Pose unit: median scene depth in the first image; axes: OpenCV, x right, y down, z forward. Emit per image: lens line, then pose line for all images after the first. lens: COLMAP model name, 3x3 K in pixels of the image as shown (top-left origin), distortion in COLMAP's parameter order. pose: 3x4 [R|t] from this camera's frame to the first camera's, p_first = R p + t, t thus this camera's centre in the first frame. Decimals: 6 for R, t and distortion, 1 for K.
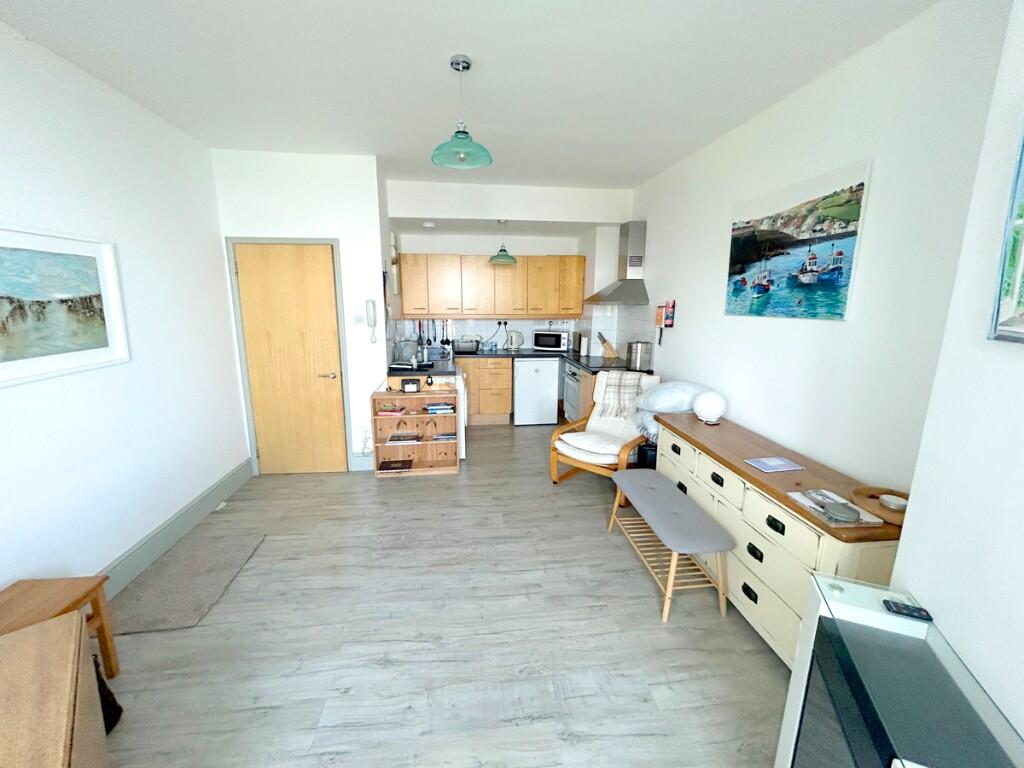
lens RADIAL K [[415.4, 0, 512.3], [0, 415.4, 380.9], [0, 0, 1]] dist [0.001269, 0.000099]
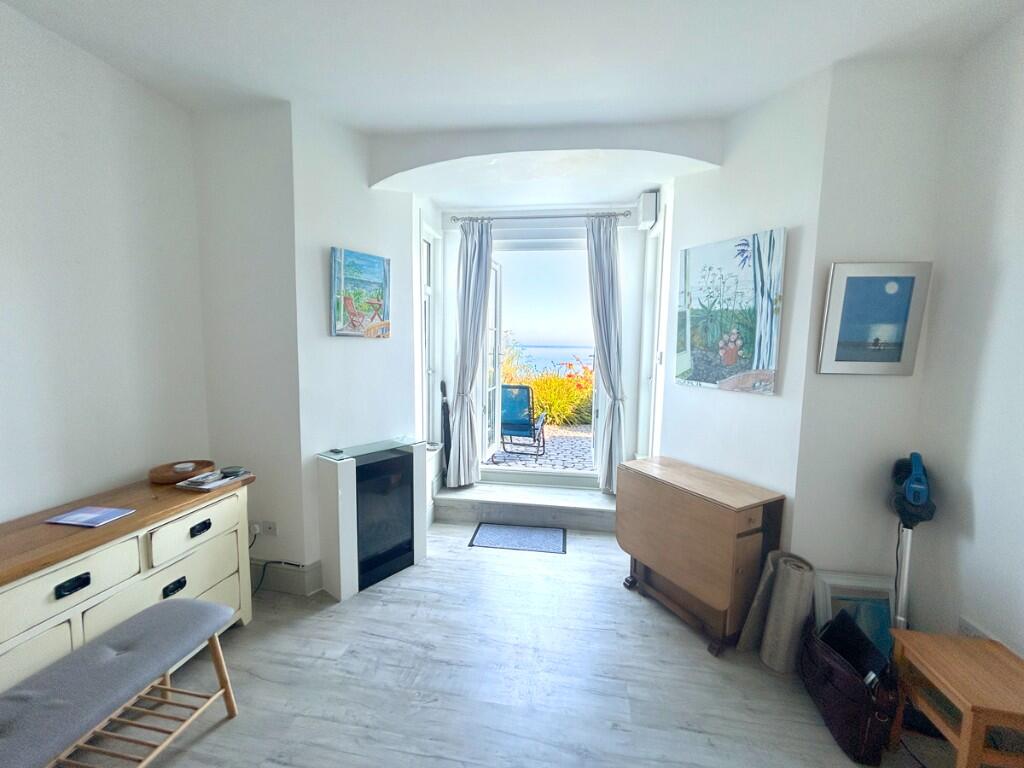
lens RADIAL K [[415.4, 0, 513.7], [0, 415.4, 382.2], [0, 0, 1]] dist [0.001269, 0.000099]
pose [[-0.961318, -0.049695, 0.270919, -0.367463], [0.028825, 0.960038, 0.278381, -0.261223], [-0.273927, 0.275422, -0.921470, 1.594715]]
